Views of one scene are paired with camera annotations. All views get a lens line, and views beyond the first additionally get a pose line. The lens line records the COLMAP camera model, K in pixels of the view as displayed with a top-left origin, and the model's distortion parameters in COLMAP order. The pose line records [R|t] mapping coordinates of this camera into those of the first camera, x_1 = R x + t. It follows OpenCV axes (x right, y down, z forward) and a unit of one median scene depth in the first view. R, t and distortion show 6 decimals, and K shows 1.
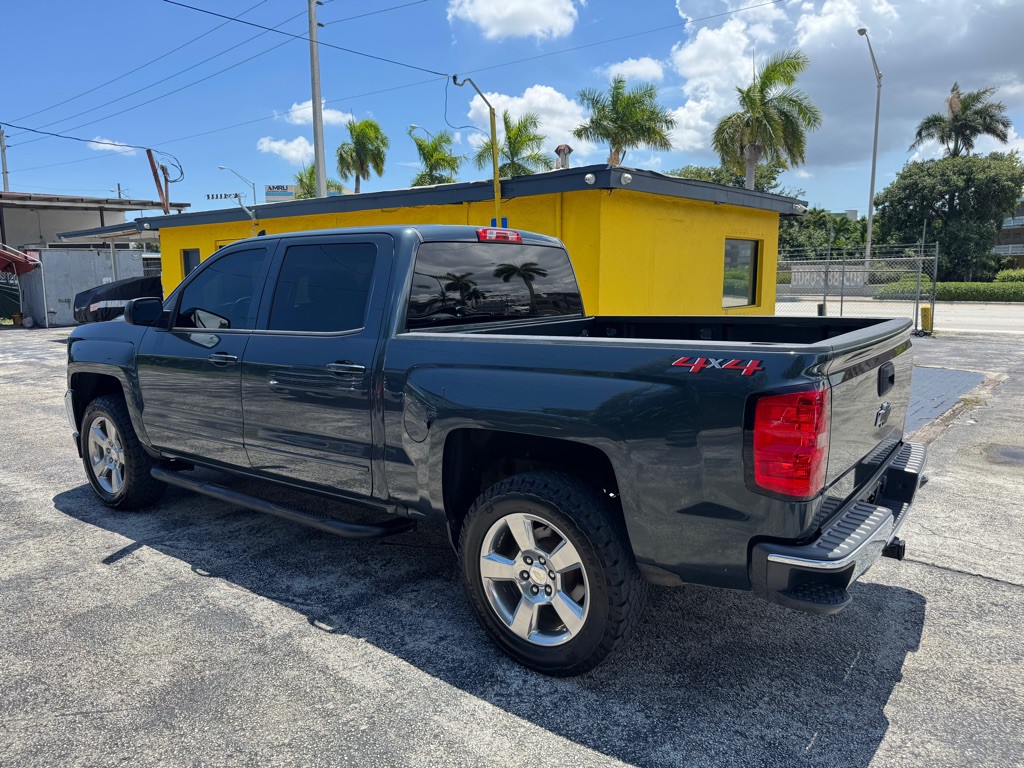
lens RADIAL K [[724.0, 0, 513.1], [0, 724.0, 388.0], [0, 0, 1]] dist [0.020585, -0.033933]
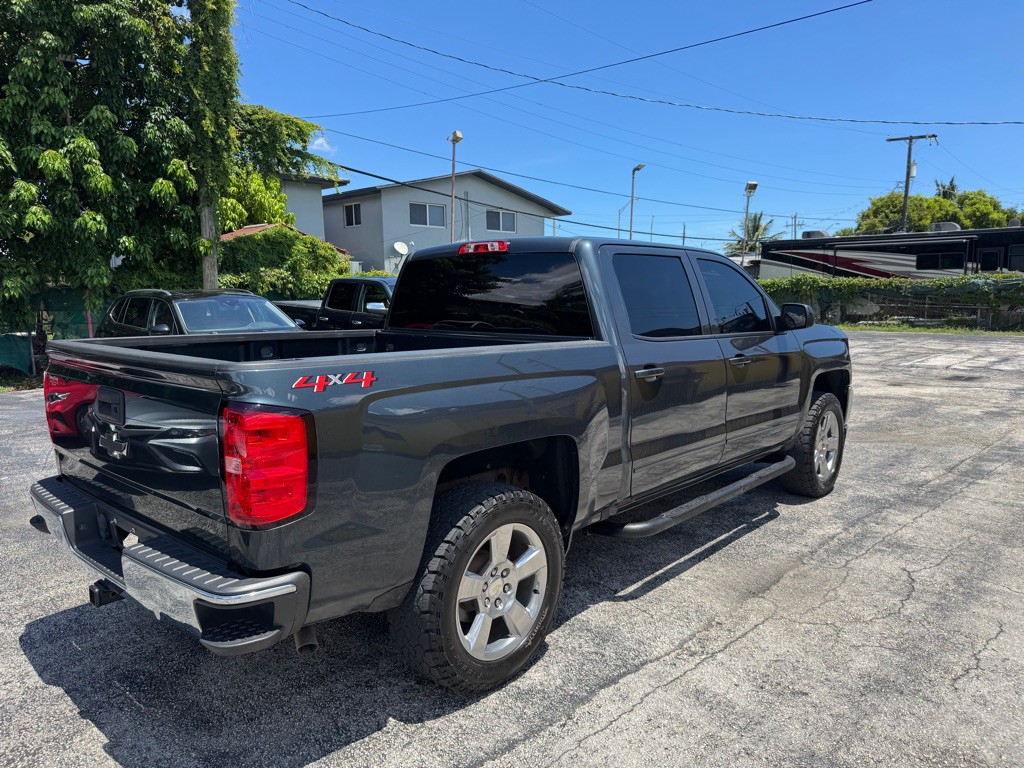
lens RADIAL K [[724.0, 0, 516.5], [0, 724.0, 388.7], [0, 0, 1]] dist [0.020585, -0.033933]
pose [[-0.091007, 0.141623, -0.985728, 1.011882], [-0.145501, 0.977323, 0.153849, -0.183032], [0.985163, 0.157426, -0.068337, 1.163664]]
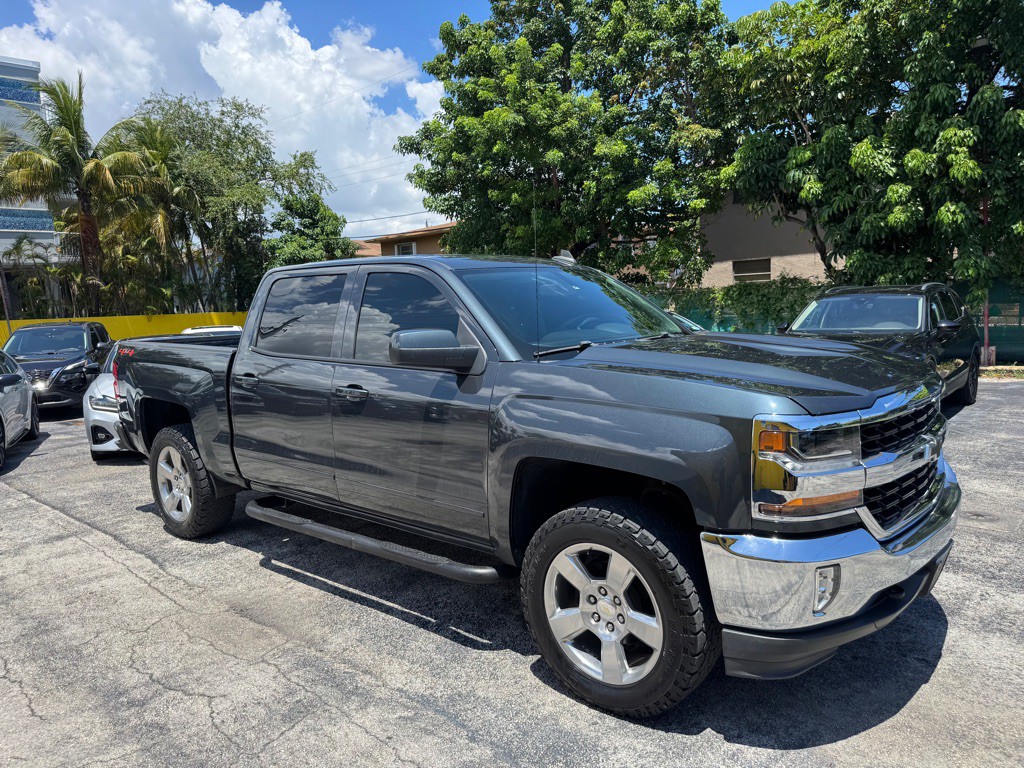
lens RADIAL K [[724.0, 0, 514.1], [0, 724.0, 397.1], [0, 0, 1]] dist [0.020585, -0.033933]
pose [[-0.996634, 0.032272, 0.075360, -0.398753], [0.052183, 0.958709, 0.279561, -0.347960], [-0.063226, 0.282553, -0.957166, 2.300265]]
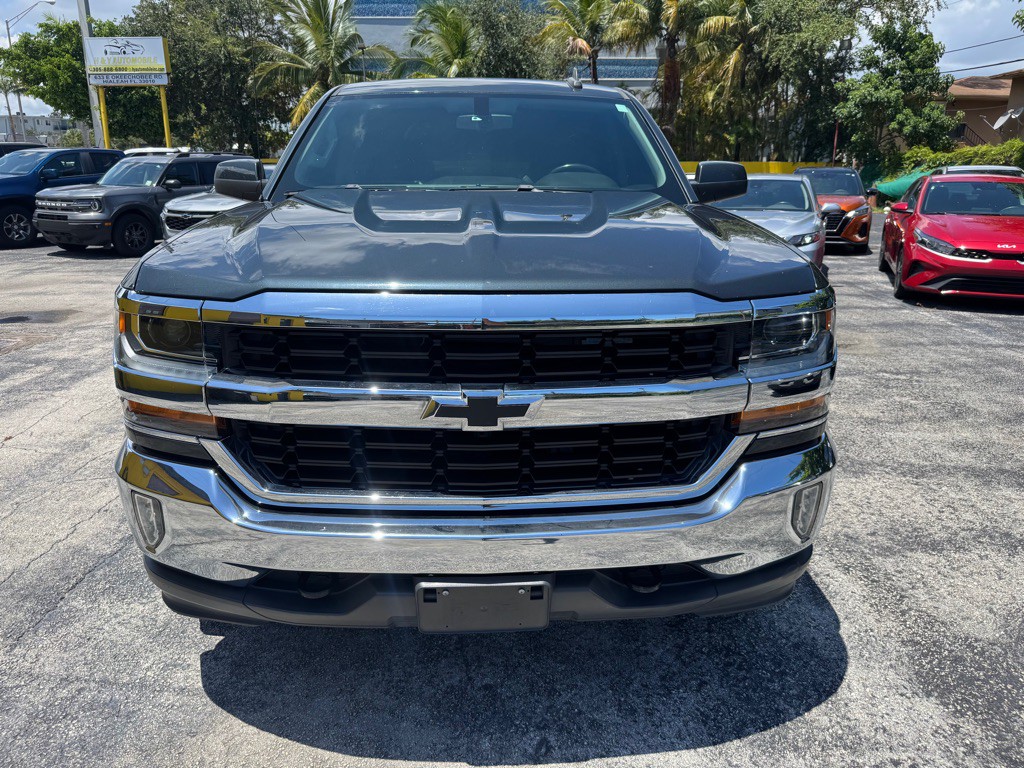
lens RADIAL K [[724.0, 0, 509.3], [0, 724.0, 385.8], [0, 0, 1]] dist [0.020585, -0.033933]
pose [[-0.624532, -0.226671, 0.747382, -1.068945], [0.118238, 0.918485, 0.377367, -0.239680], [-0.771997, 0.324046, -0.546822, 1.803282]]
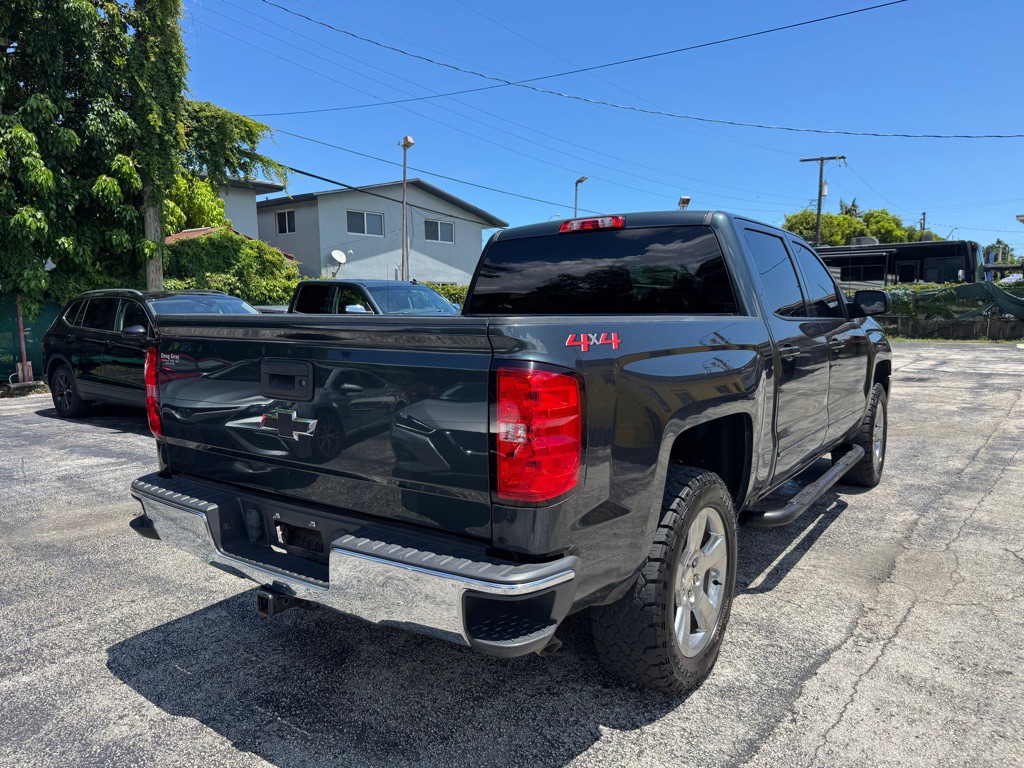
lens RADIAL K [[724.0, 0, 516.3], [0, 724.0, 388.6], [0, 0, 1]] dist [0.020585, -0.033933]
pose [[0.023707, 0.121551, -0.992302, 0.963645], [-0.147363, 0.982163, 0.116788, -0.096686], [0.988798, 0.143459, 0.041196, 0.907437]]
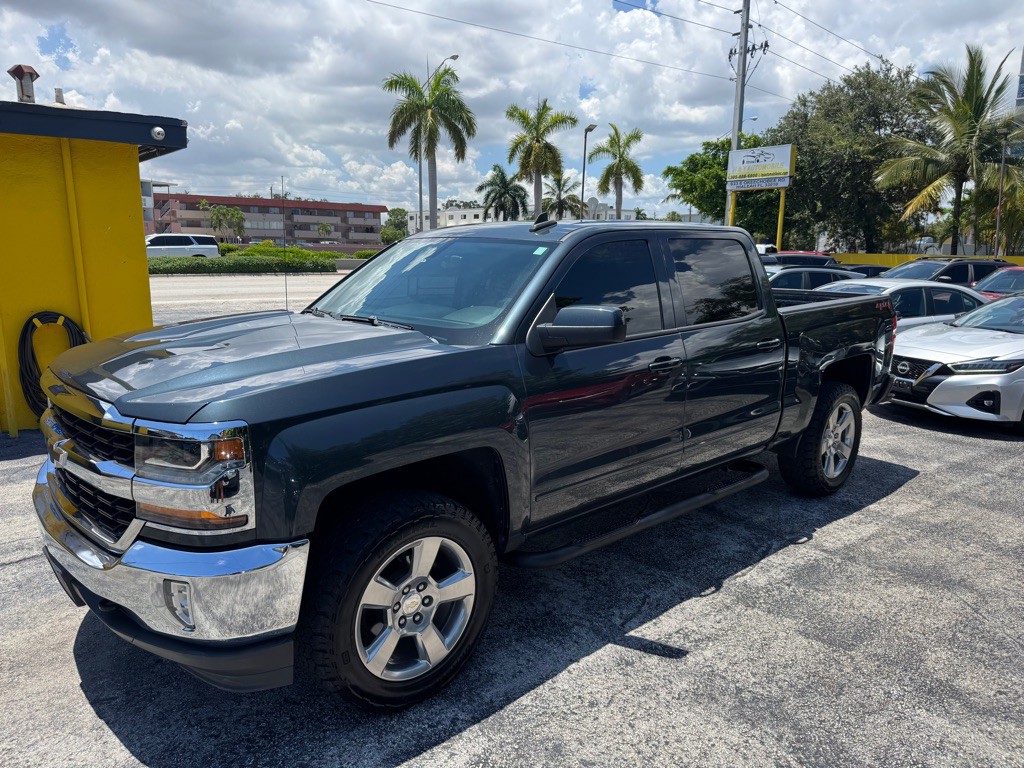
lens RADIAL K [[724.0, 0, 517.5], [0, 724.0, 386.6], [0, 0, 1]] dist [0.020585, -0.033933]
pose [[0.180322, -0.178845, 0.967212, -1.330713], [0.140955, 0.977880, 0.154539, -0.181314], [-0.973455, 0.108467, 0.201543, 1.031175]]
